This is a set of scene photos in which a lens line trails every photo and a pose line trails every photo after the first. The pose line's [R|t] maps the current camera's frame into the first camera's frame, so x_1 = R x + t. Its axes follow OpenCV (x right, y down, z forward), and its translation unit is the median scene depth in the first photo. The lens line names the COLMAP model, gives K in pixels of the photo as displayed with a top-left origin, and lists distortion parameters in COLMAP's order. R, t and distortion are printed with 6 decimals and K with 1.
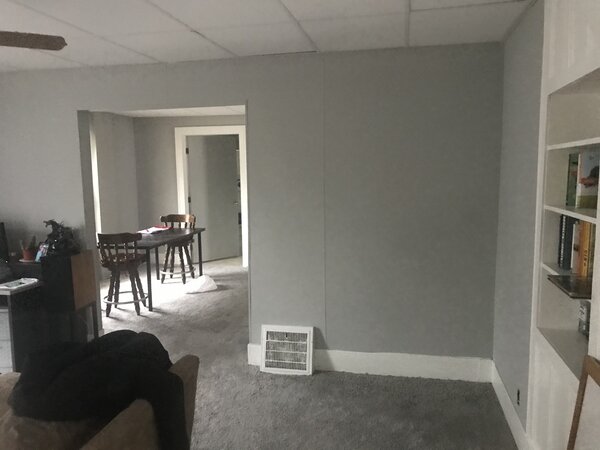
lens RADIAL K [[494.3, 0, 300.0], [0, 494.3, 225.0], [0, 0, 1]] dist [0.002509, 0.003866]
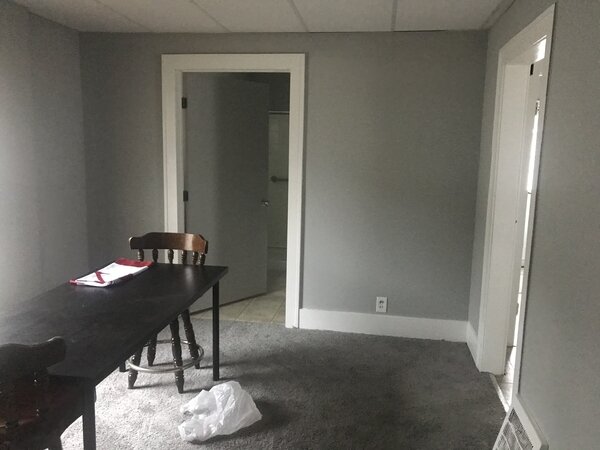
lens RADIAL K [[494.3, 0, 300.0], [0, 494.3, 225.0], [0, 0, 1]] dist [0.002509, 0.003866]
pose [[0.998178, 0.028474, 0.053200, -0.155362], [-0.030915, 0.998480, 0.045635, -0.058407], [-0.051820, -0.047197, 0.997541, 0.557150]]
